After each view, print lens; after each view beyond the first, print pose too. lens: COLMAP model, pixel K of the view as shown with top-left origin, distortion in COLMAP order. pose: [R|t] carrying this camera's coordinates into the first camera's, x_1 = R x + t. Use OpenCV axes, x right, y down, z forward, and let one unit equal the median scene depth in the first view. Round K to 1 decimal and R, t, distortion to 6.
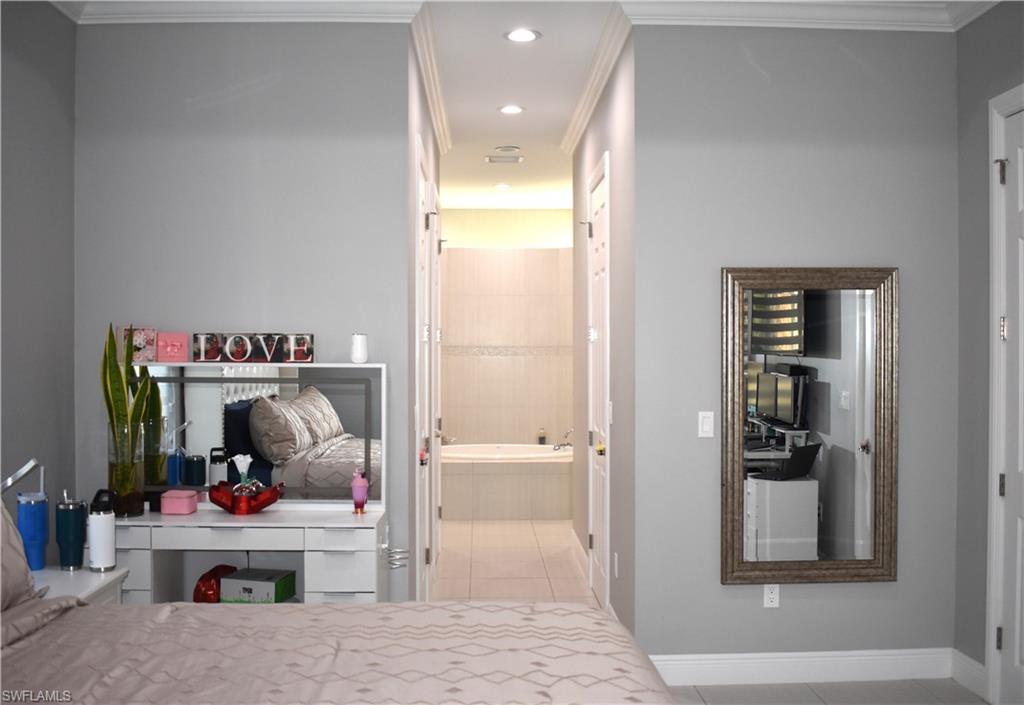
lens RADIAL K [[1068.2, 0, 514.1], [0, 1068.2, 348.7], [0, 0, 1]] dist [-0.005277, 0.000000]
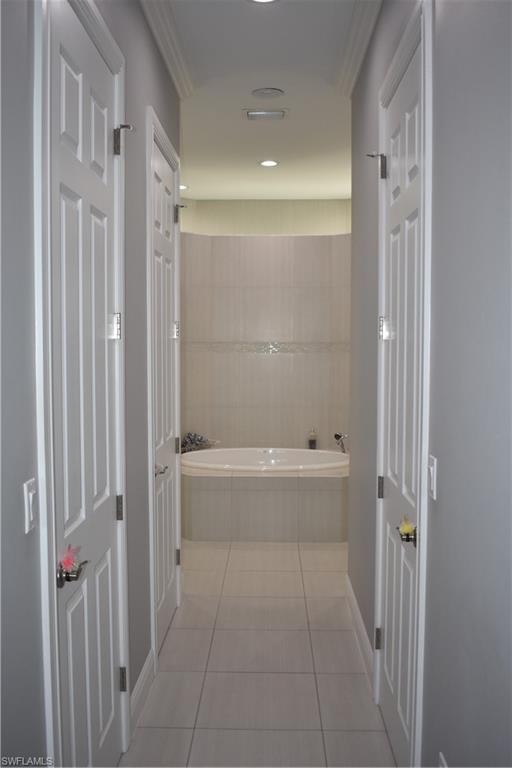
lens RADIAL K [[747.2, 0, 253.1], [0, 747.2, 378.5], [0, 0, 1]] dist [-0.077383, 0.000000]
pose [[0.998212, 0.004498, -0.059606, 0.028691], [-0.001414, 0.998663, 0.051681, -0.009882], [0.059759, -0.051505, 0.996883, 0.773969]]
